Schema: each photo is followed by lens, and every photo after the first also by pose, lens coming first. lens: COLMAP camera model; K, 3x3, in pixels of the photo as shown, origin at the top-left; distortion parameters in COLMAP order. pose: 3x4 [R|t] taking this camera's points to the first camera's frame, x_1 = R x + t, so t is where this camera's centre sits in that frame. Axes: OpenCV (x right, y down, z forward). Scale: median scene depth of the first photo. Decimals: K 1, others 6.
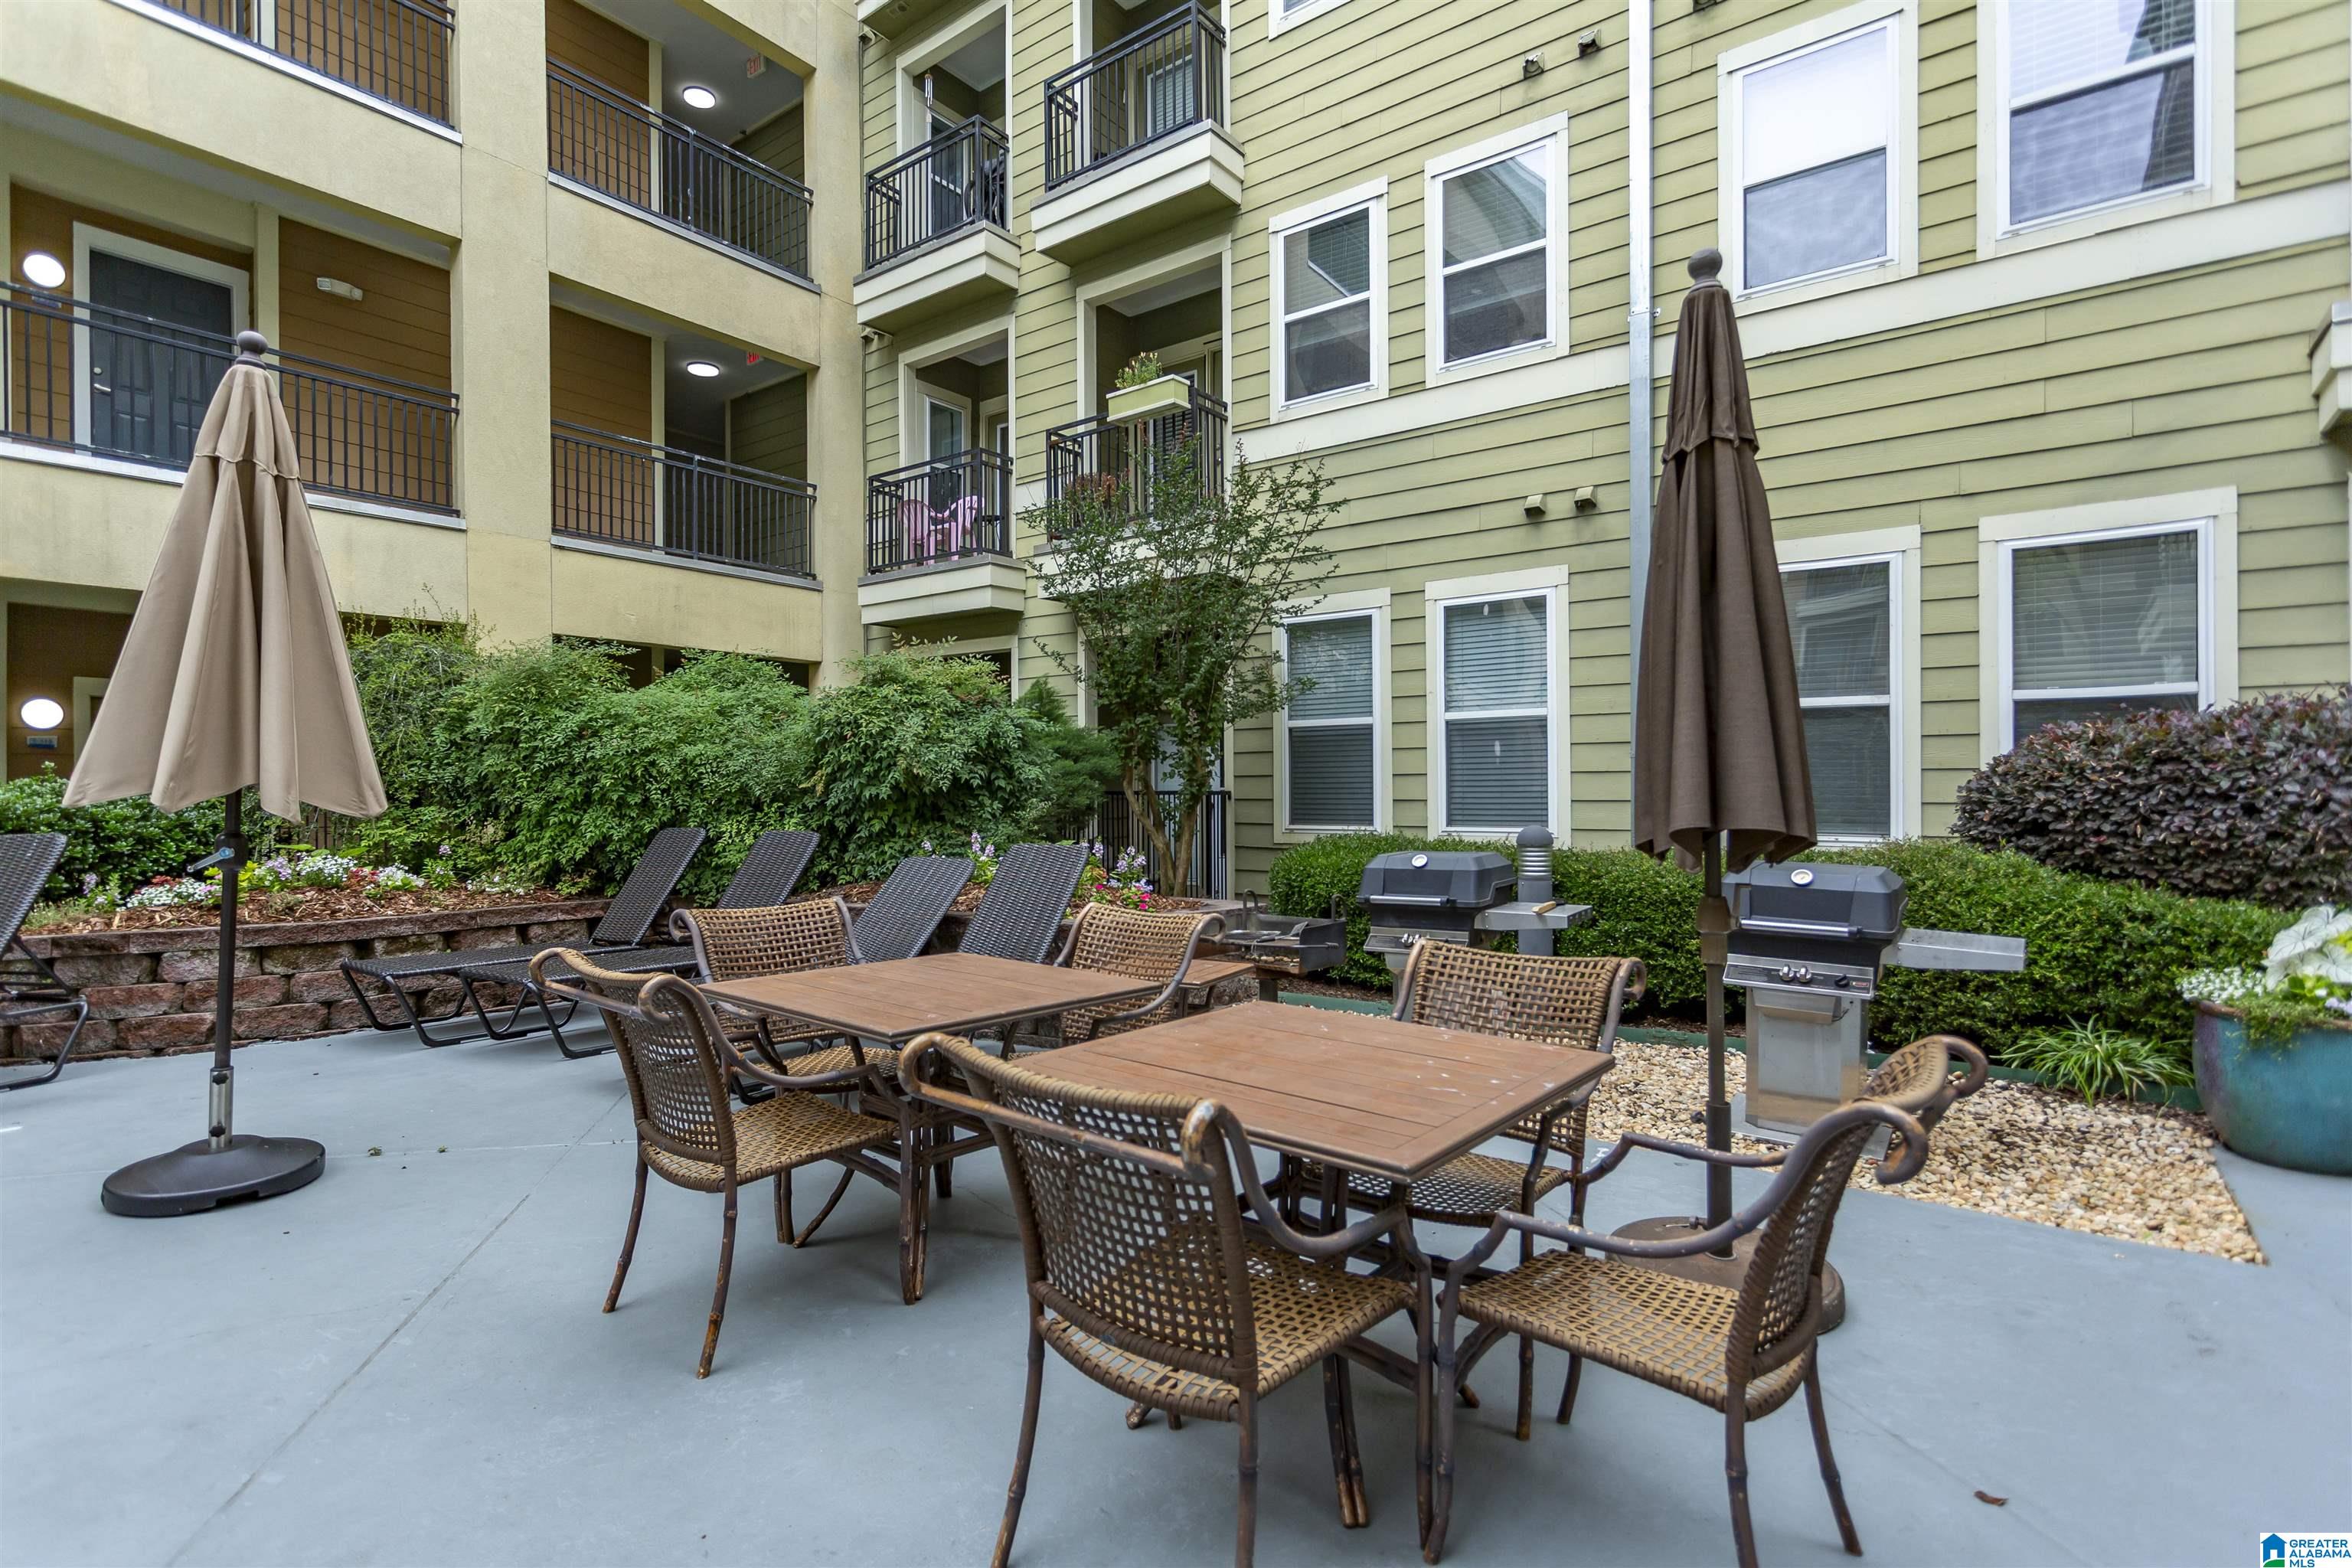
lens RADIAL K [[1113.7, 0, 1164.1], [0, 1113.7, 758.7], [0, 0, 1]] dist [0.000773, 0.000025]
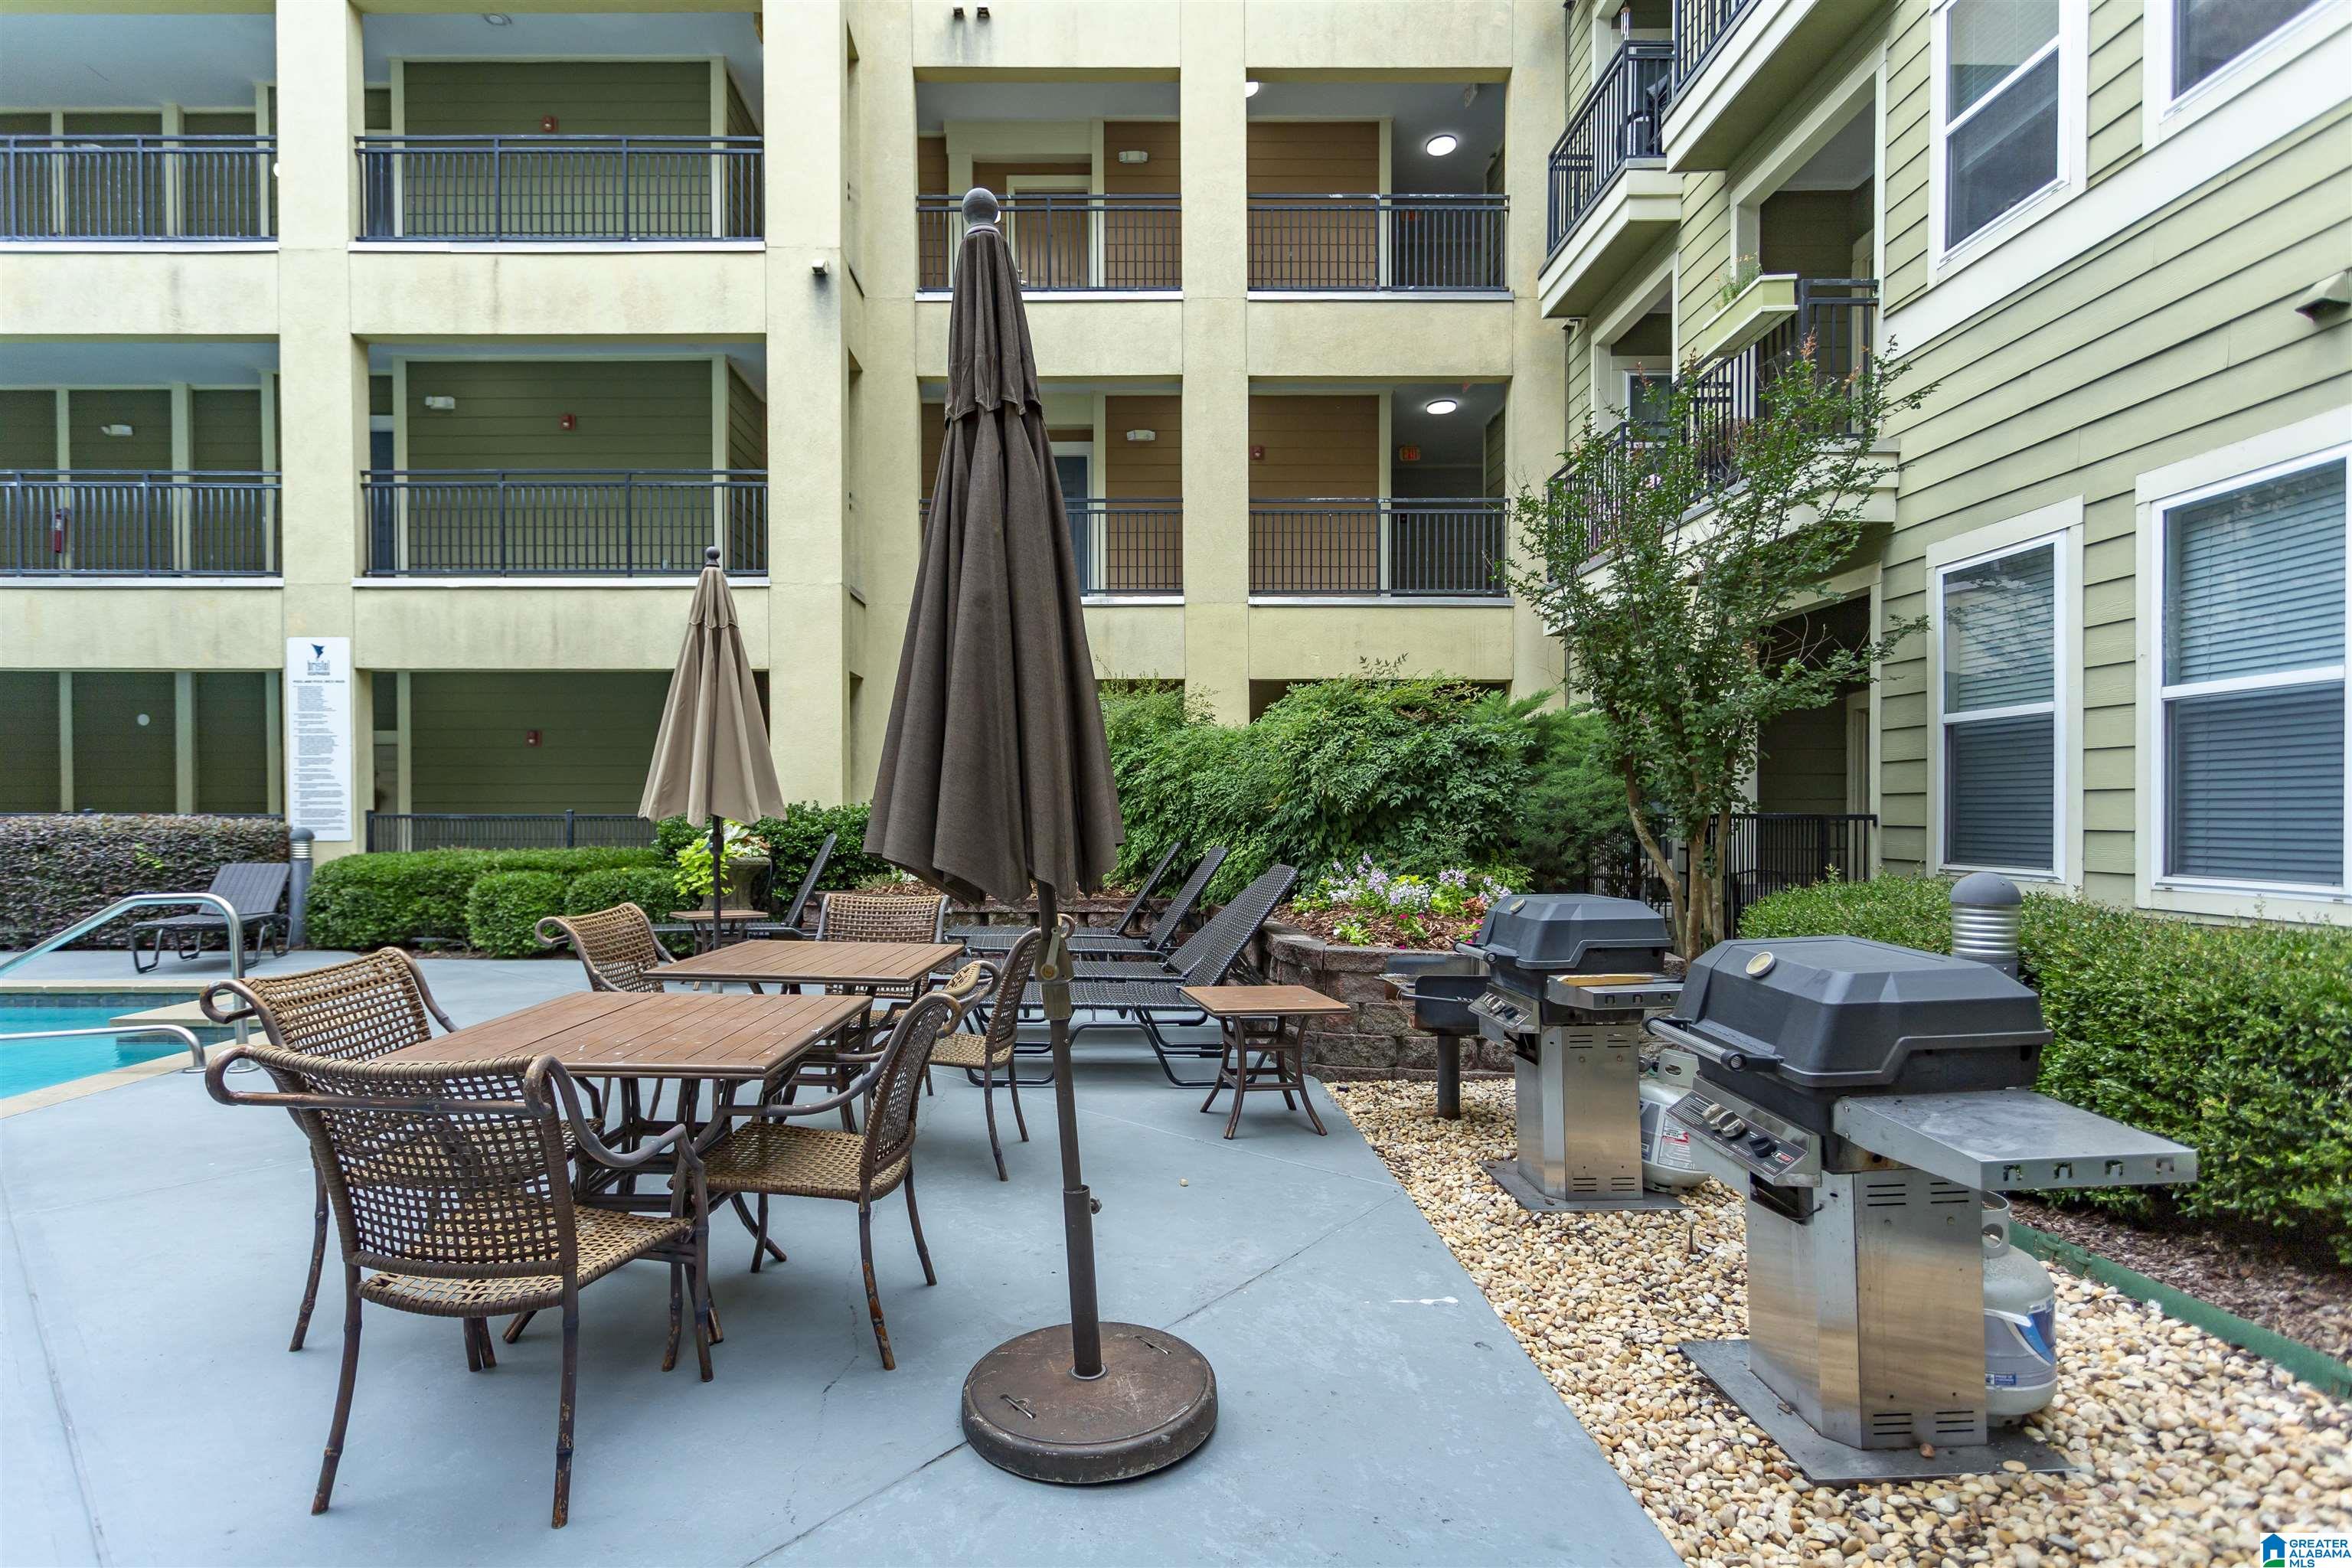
lens RADIAL K [[1107.7, 0, 1177.9], [0, 1107.7, 822.5], [0, 0, 1]] dist [0.001799, -0.009698]
pose [[0.632519, 0.013259, -0.774431, 0.349998], [0.017506, 0.999353, 0.031409, 0.003538], [0.774347, -0.033424, 0.631878, 0.191581]]
